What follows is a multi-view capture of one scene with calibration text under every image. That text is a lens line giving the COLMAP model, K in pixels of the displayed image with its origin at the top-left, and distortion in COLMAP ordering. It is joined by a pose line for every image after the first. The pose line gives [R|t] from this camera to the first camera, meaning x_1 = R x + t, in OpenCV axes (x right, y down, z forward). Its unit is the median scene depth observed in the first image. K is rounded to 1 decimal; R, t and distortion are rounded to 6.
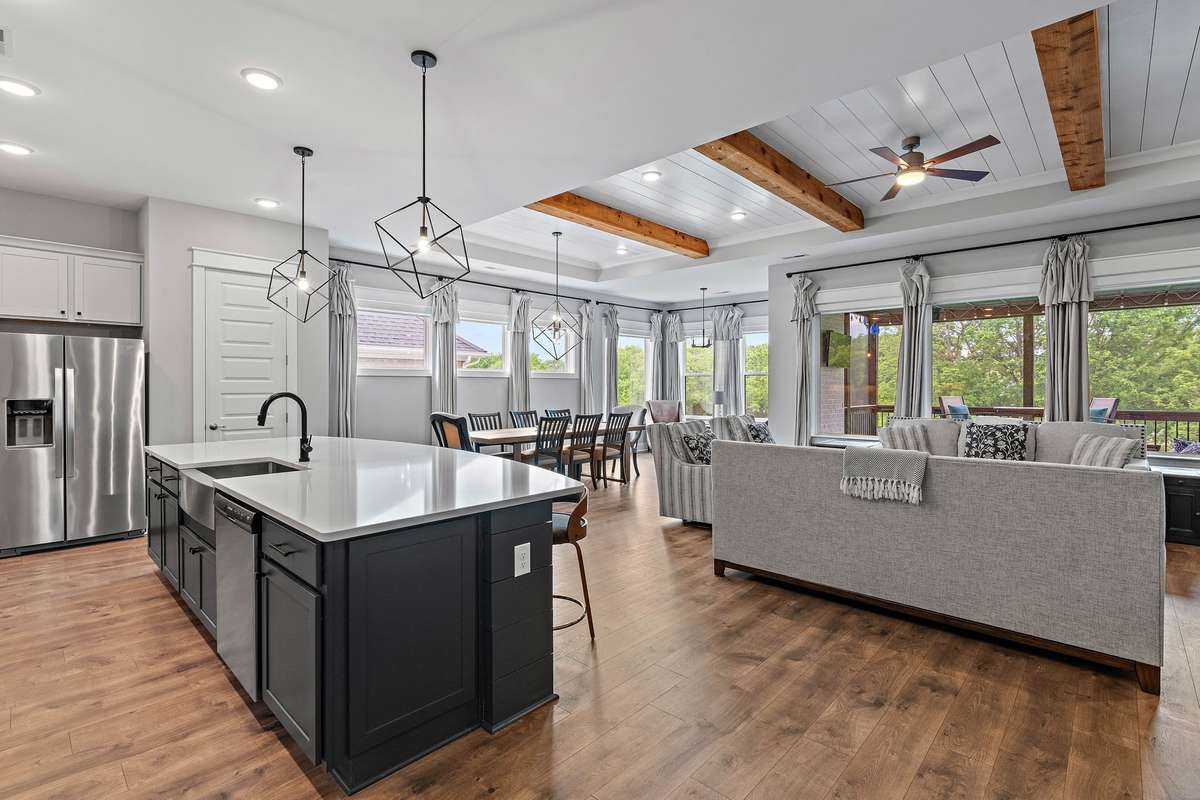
lens RADIAL K [[554.3, 0, 607.9], [0, 554.3, 390.8], [0, 0, 1]] dist [-0.003458, -0.000219]
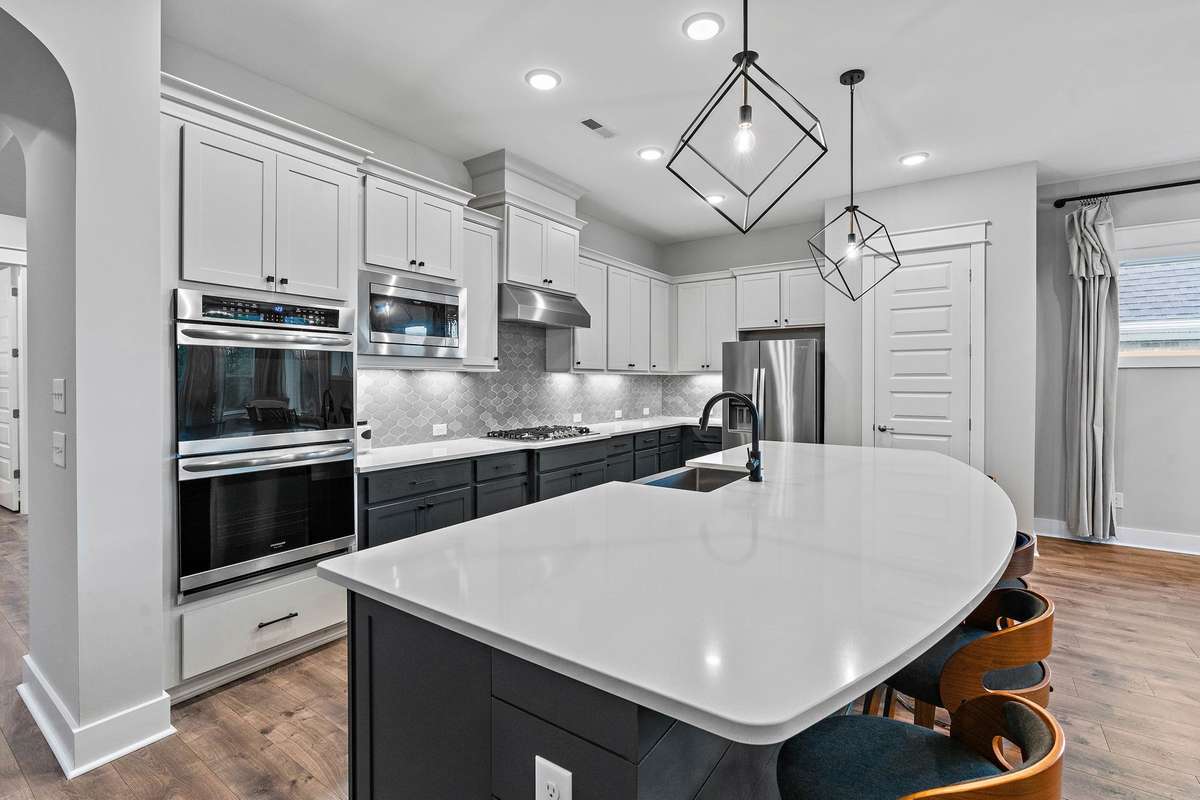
lens RADIAL K [[540.9, 0, 607.2], [0, 540.9, 380.5], [0, 0, 1]] dist [-0.007896, -0.000143]
pose [[0.138288, 0.000029, -0.990392, 0.081903], [-0.009721, 0.999952, -0.001328, -0.006127], [0.990344, 0.009812, 0.138282, 0.333496]]
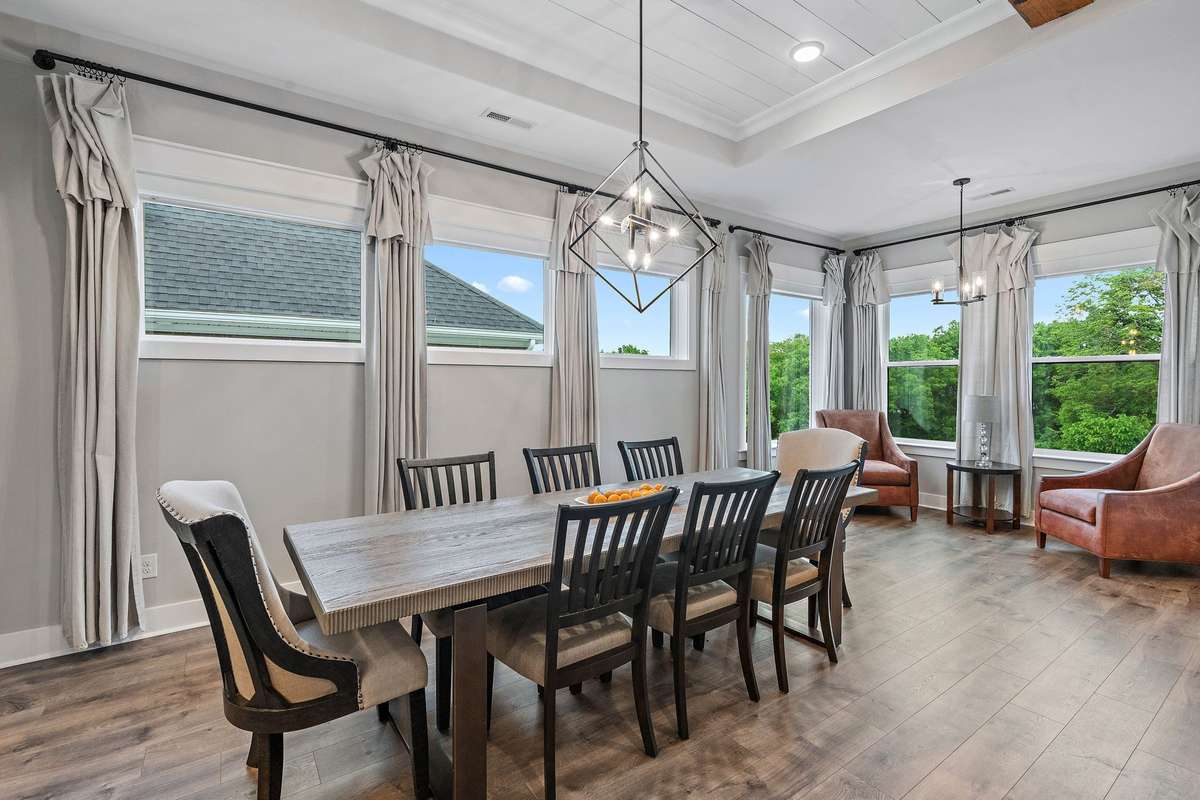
lens RADIAL K [[542.4, 0, 607.4], [0, 542.4, 387.9], [0, 0, 1]] dist [-0.000861, 0.001185]
pose [[0.979111, 0.004046, -0.203288, -0.044322], [-0.003633, 0.999991, 0.002406, -0.008249], [0.203296, -0.001617, 0.979116, 0.700338]]
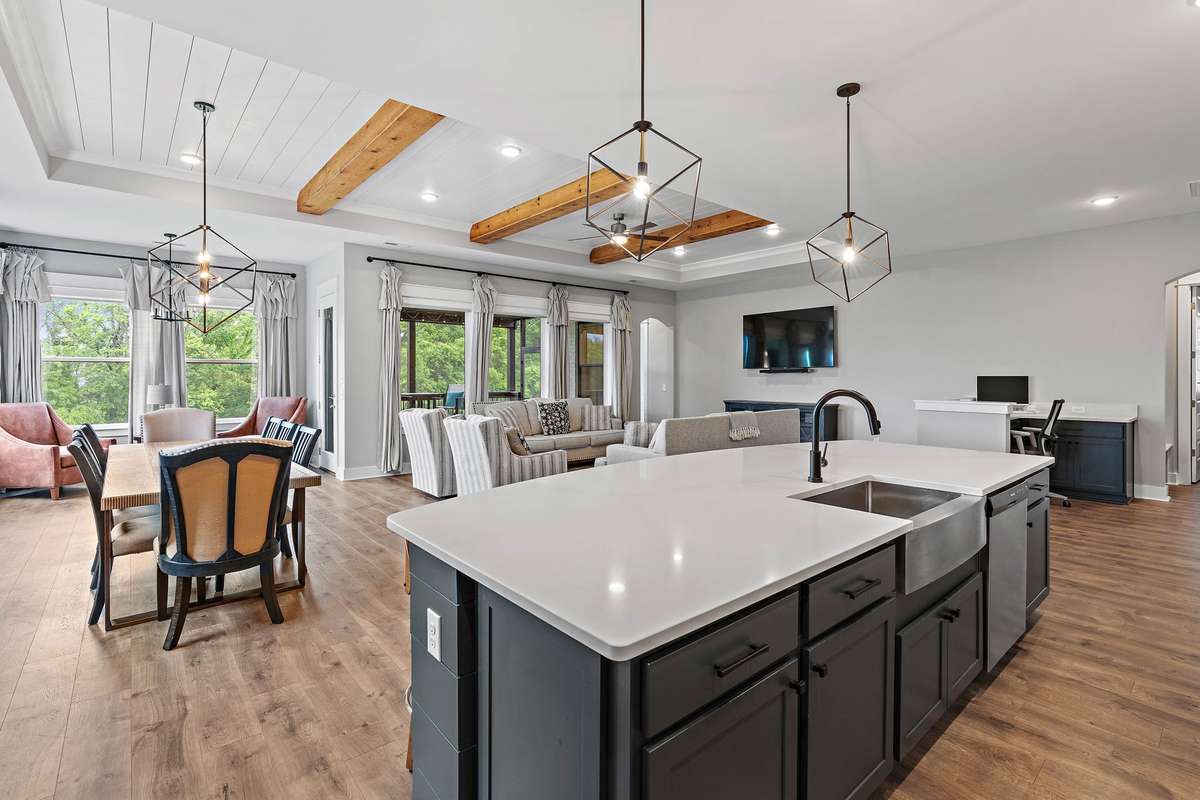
lens RADIAL K [[548.1, 0, 596.9], [0, 548.1, 372.3], [0, 0, 1]] dist [-0.002913, 0.000261]
pose [[0.118524, 0.004086, 0.992943, -0.639256], [0.006062, 0.999970, -0.004839, -0.011694], [-0.992933, 0.006593, 0.118496, 0.580458]]
